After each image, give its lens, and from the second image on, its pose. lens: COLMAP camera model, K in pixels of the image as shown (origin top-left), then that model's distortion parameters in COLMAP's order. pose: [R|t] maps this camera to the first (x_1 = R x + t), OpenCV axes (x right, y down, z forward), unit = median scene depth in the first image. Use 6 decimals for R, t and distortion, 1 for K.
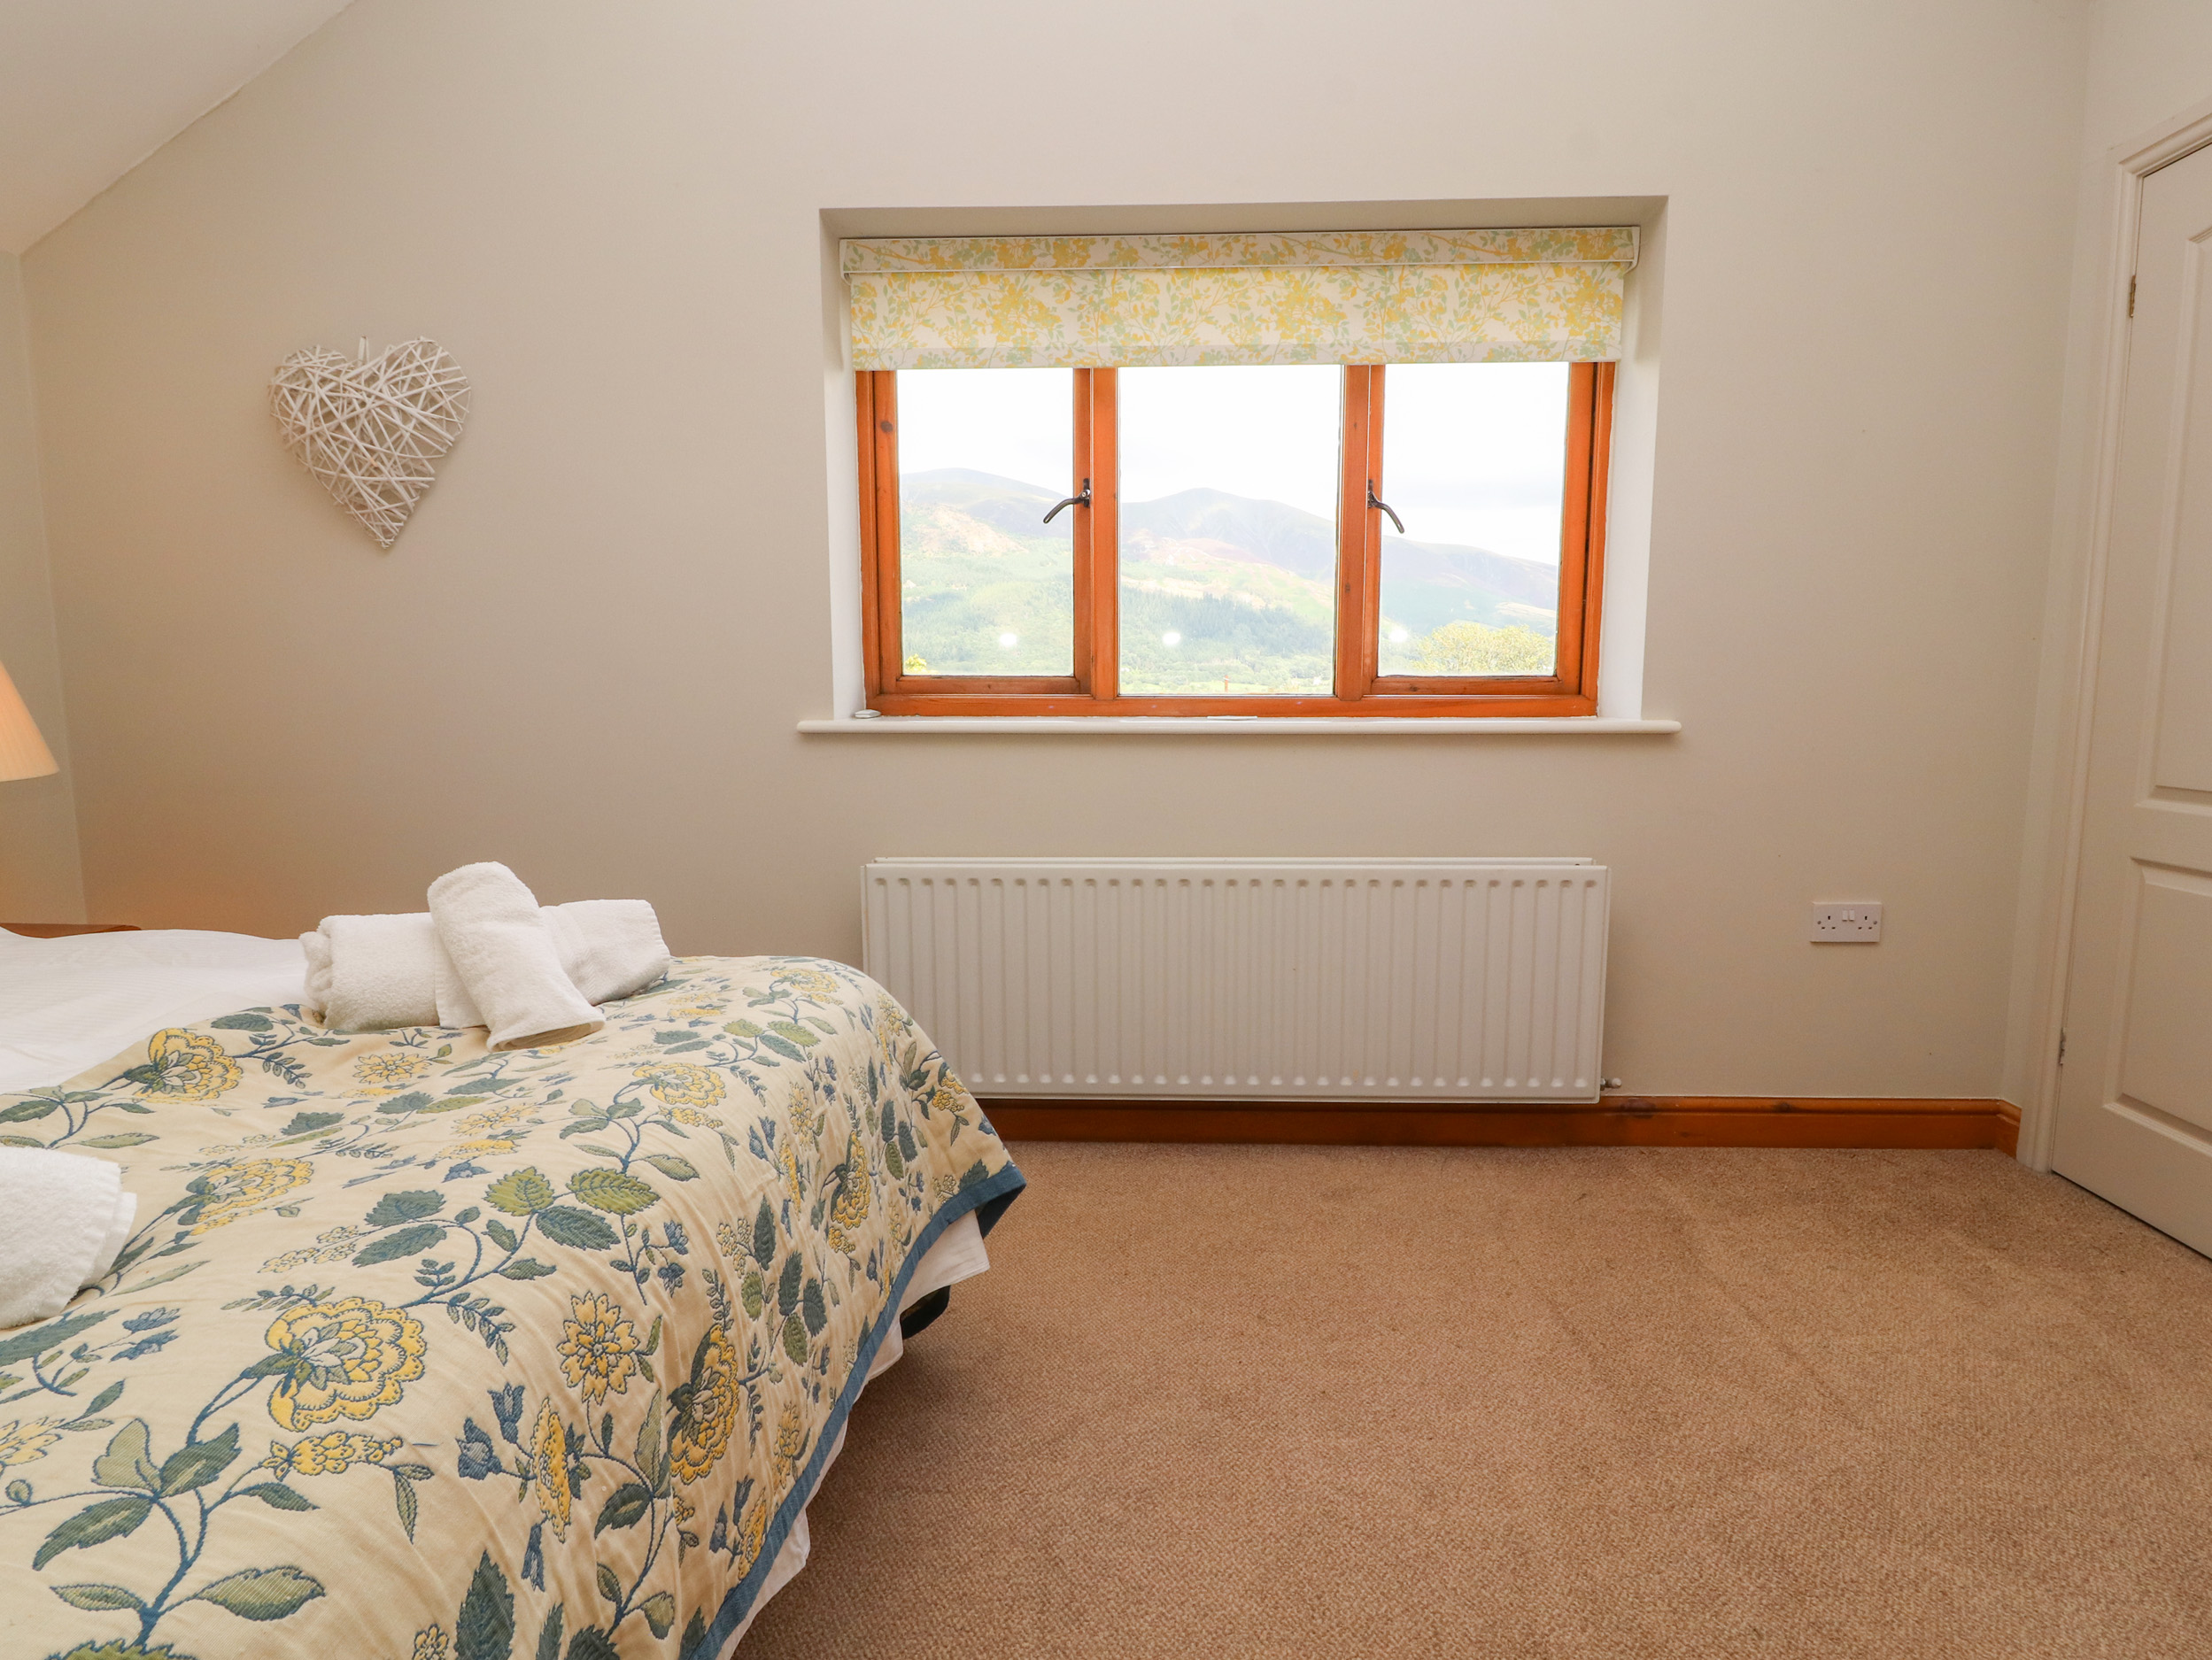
lens RADIAL K [[1163.1, 0, 1139.7], [0, 1163.1, 810.4], [0, 0, 1]] dist [0.000514, -0.014055]
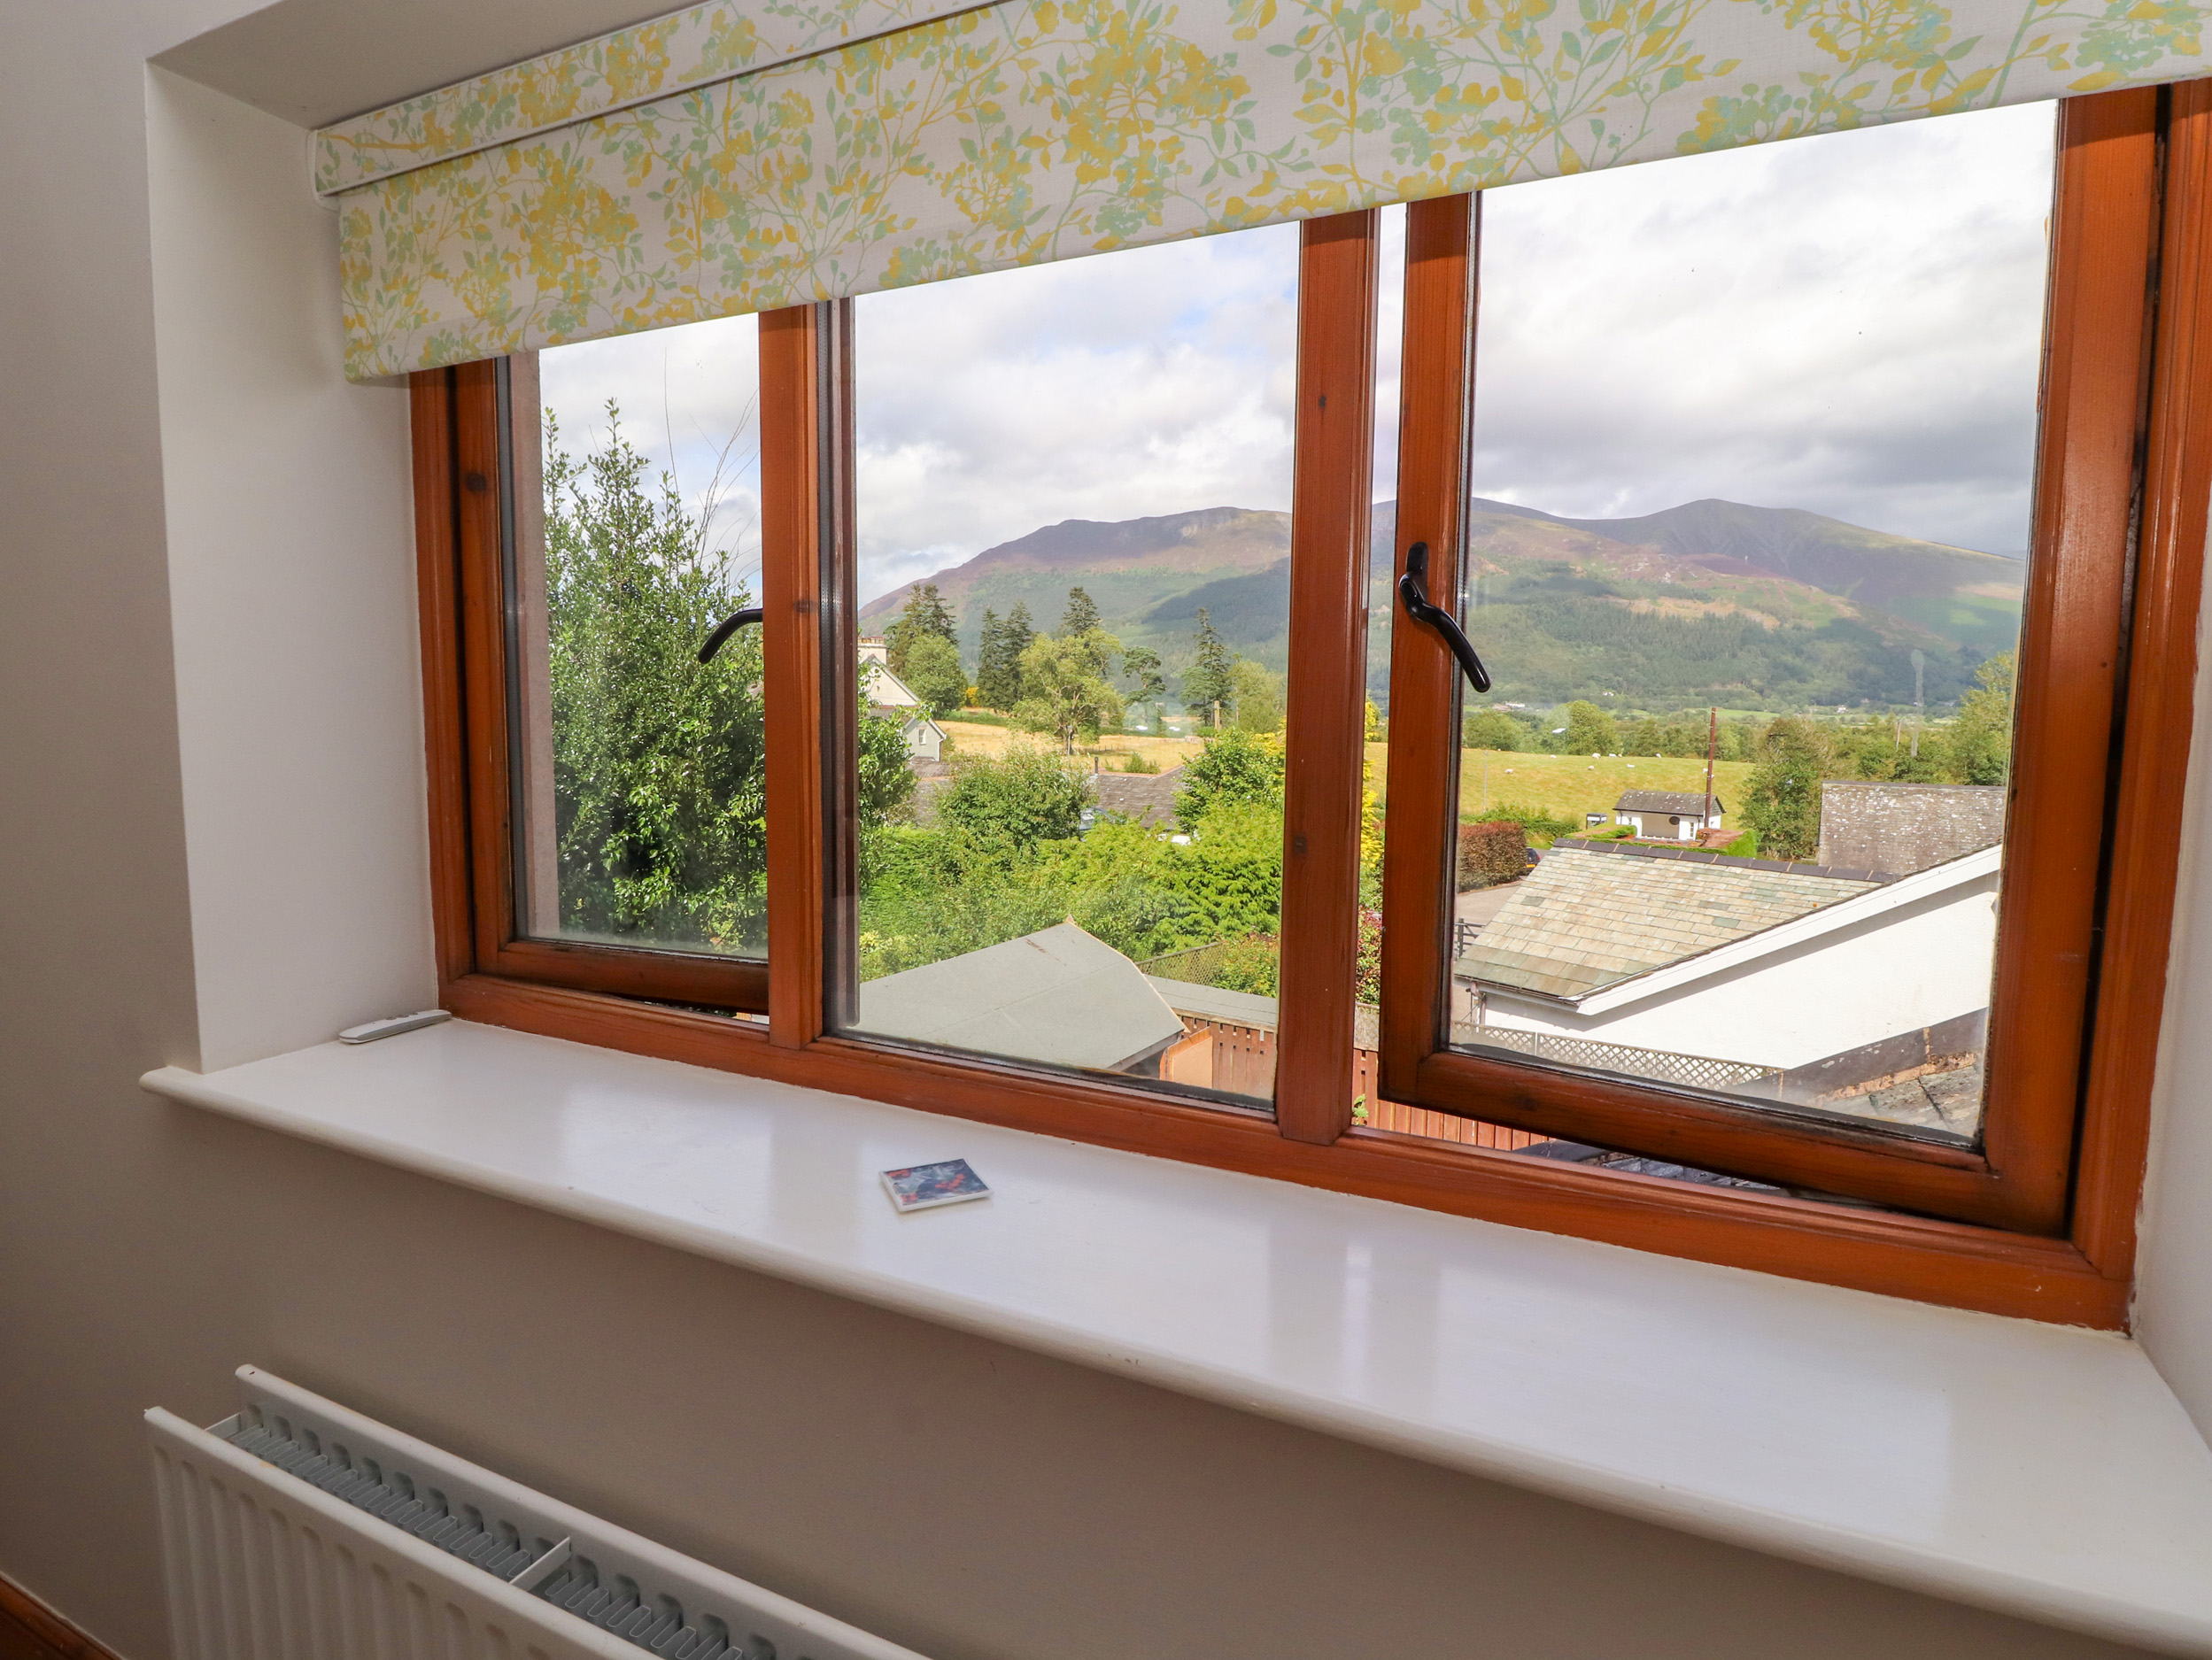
lens RADIAL K [[1144.5, 0, 1142.9], [0, 1144.5, 801.9], [0, 0, 1]] dist [-0.002671, -0.014172]
pose [[0.923305, 0.048265, -0.381022, 0.285659], [-0.057732, 0.998242, -0.013448, -0.209265], [0.379703, 0.034414, 0.924468, 0.684826]]
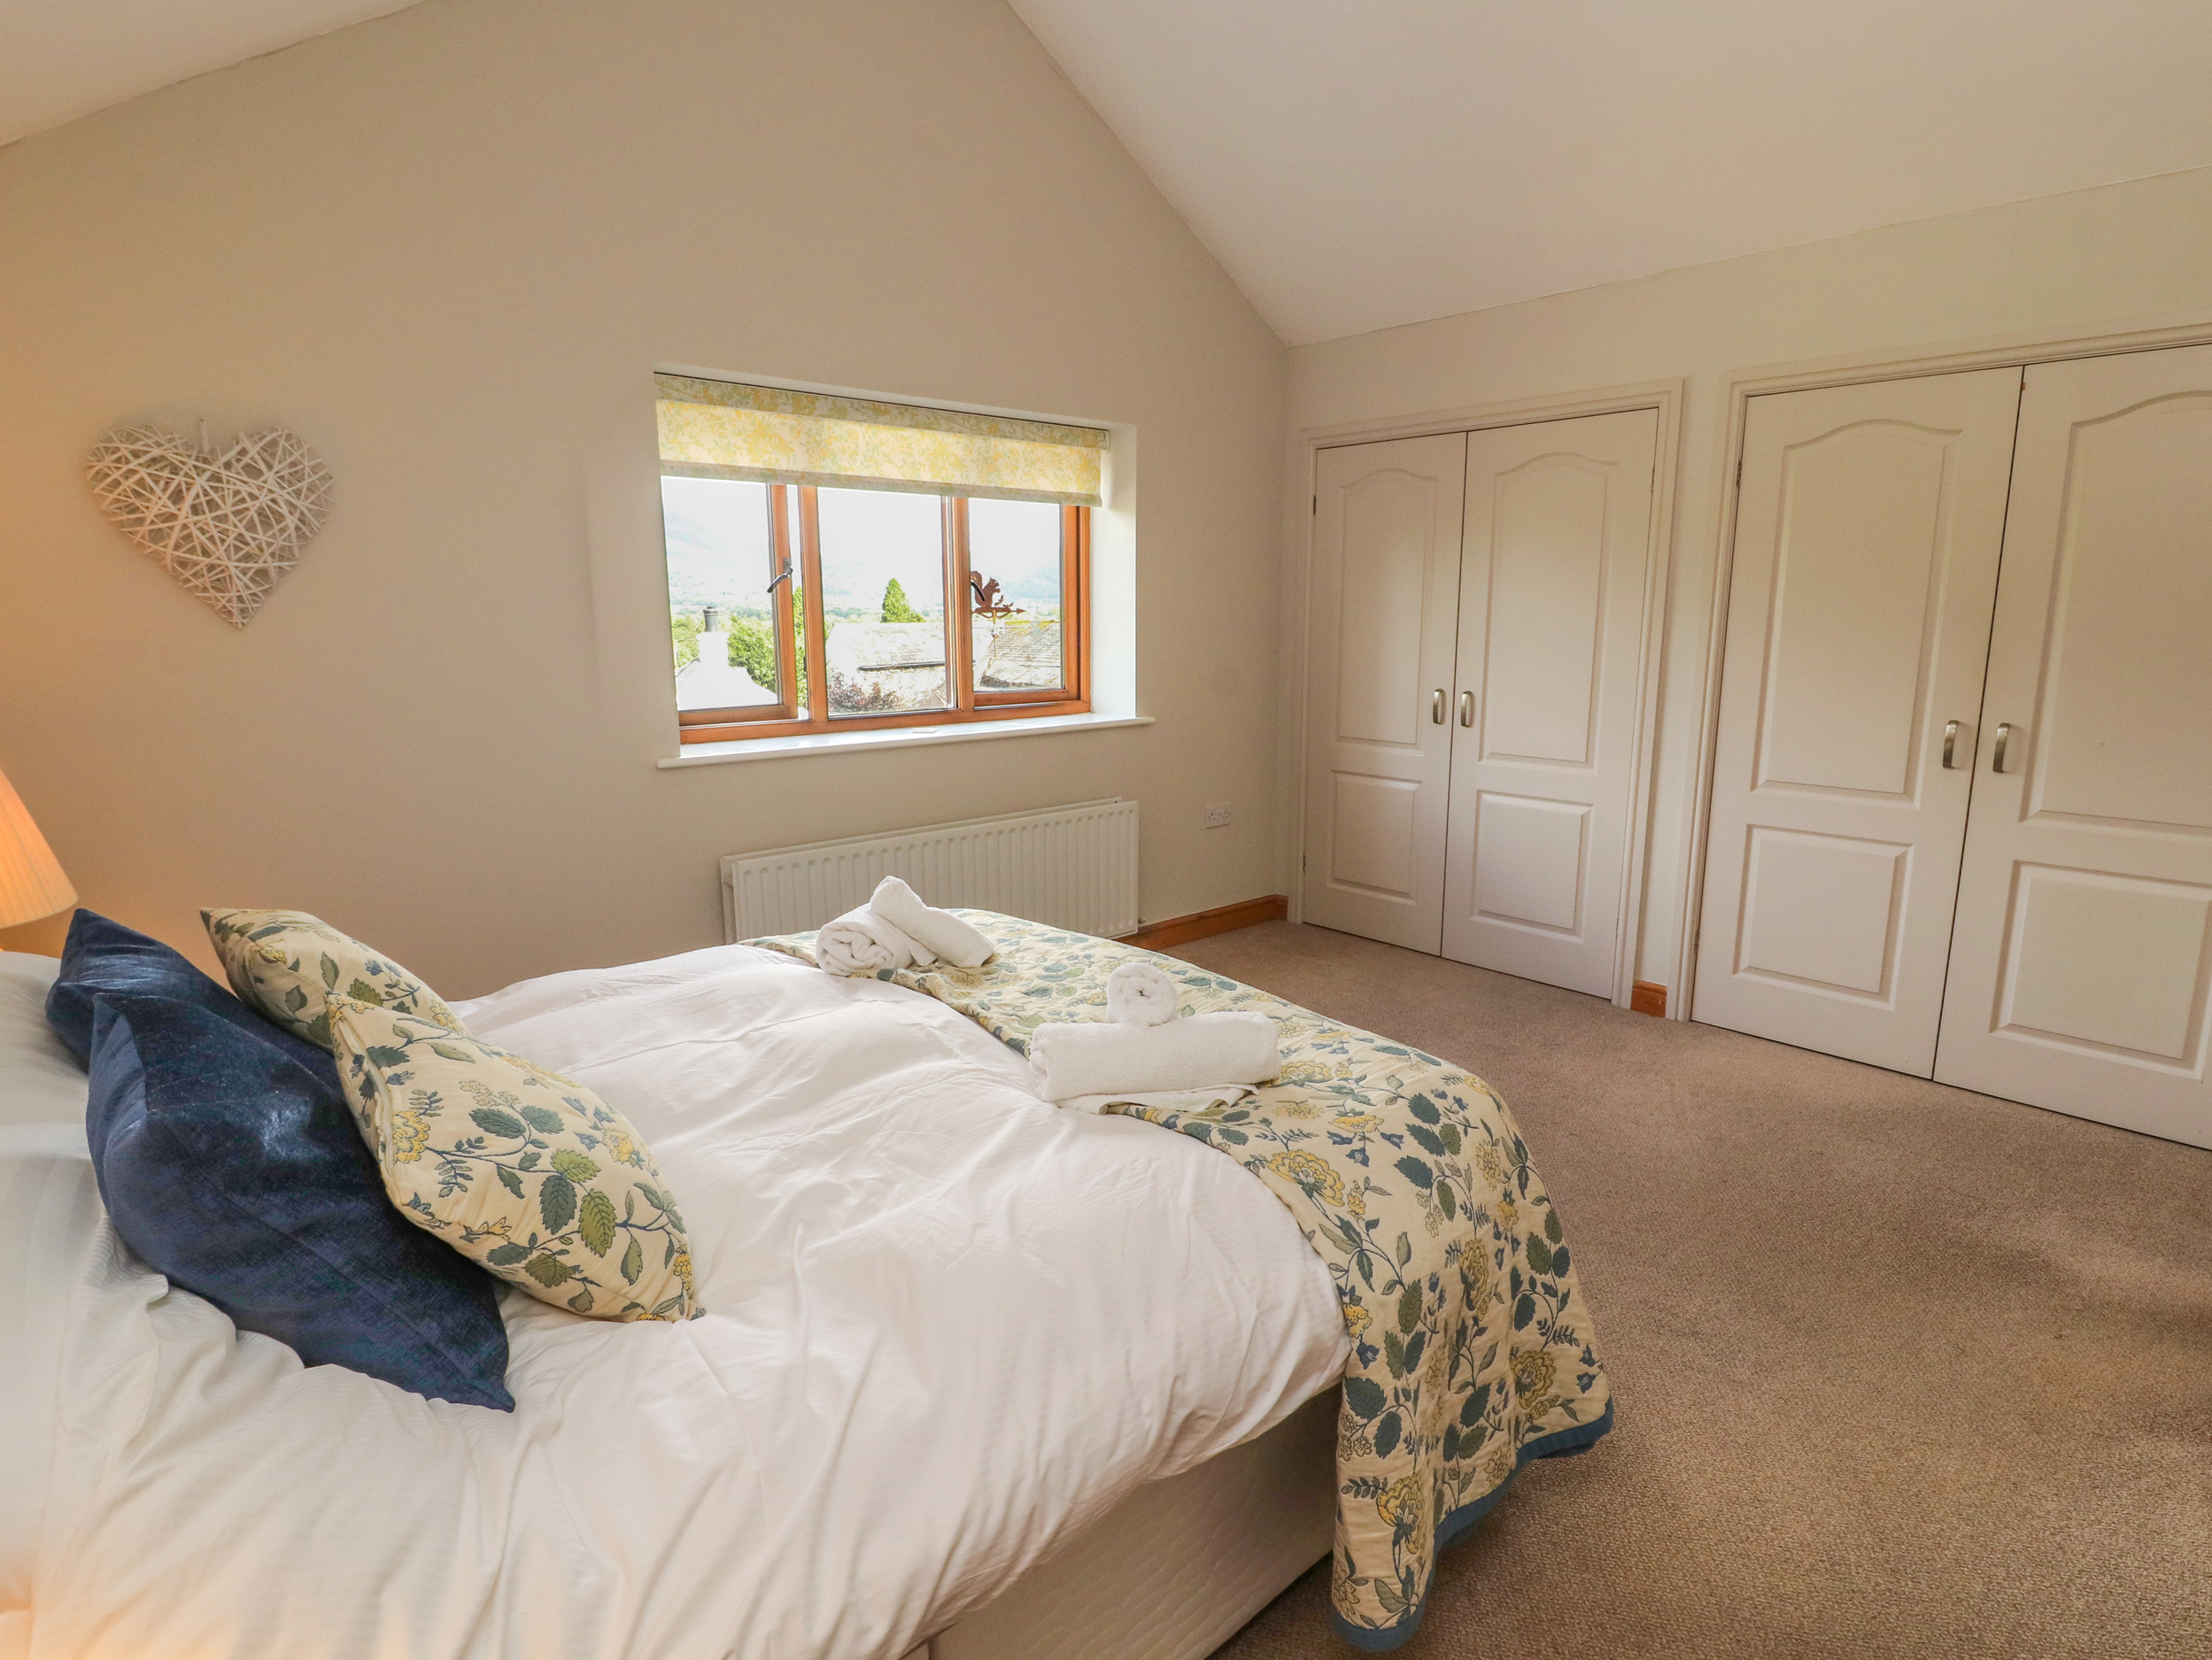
lens RADIAL K [[1163.1, 0, 1139.7], [0, 1163.1, 810.4], [0, 0, 1]] dist [0.000514, -0.014055]
pose [[0.720032, -0.118257, 0.683790, -0.769314], [0.070489, 0.992740, 0.097463, -0.105752], [-0.690351, -0.021977, 0.723141, -0.286371]]
